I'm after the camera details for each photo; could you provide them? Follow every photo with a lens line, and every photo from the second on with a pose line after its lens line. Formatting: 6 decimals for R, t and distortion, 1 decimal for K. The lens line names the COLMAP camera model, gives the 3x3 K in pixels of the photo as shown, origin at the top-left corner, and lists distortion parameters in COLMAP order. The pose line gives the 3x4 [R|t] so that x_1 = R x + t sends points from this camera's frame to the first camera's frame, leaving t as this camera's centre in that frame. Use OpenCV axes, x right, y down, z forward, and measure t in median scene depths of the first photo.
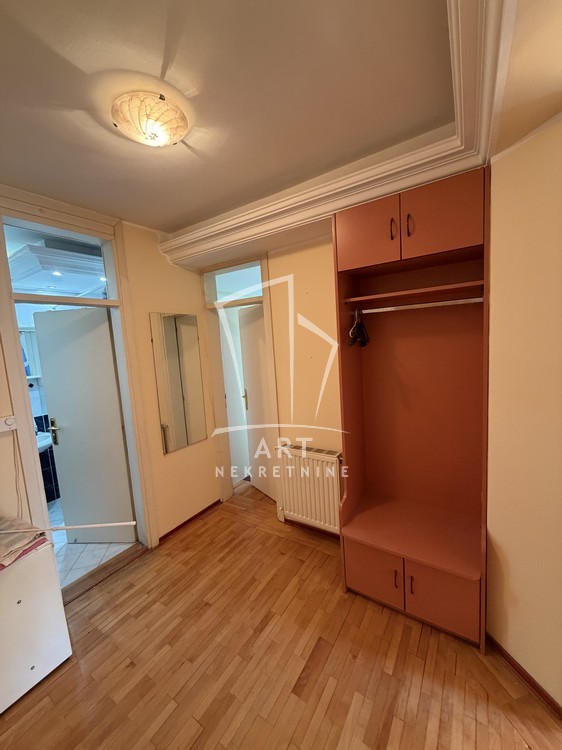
lens RADIAL K [[298.7, 0, 278.2], [0, 298.7, 373.7], [0, 0, 1]] dist [-0.001885, 0.000574]
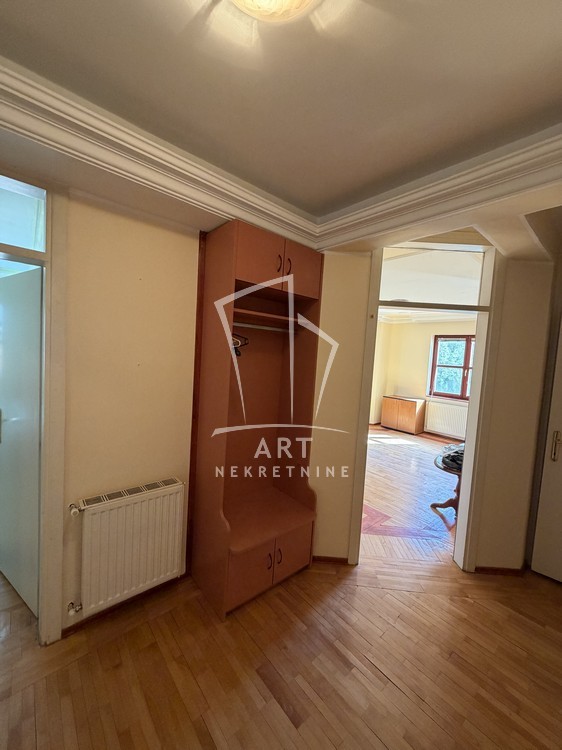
lens RADIAL K [[298.7, 0, 281.6], [0, 298.7, 373.8], [0, 0, 1]] dist [-0.001885, 0.000574]
pose [[0.258263, 0.017756, 0.965911, -0.686681], [0.034655, 0.999017, -0.027630, 0.000168], [-0.965453, 0.040610, 0.257394, 0.604732]]
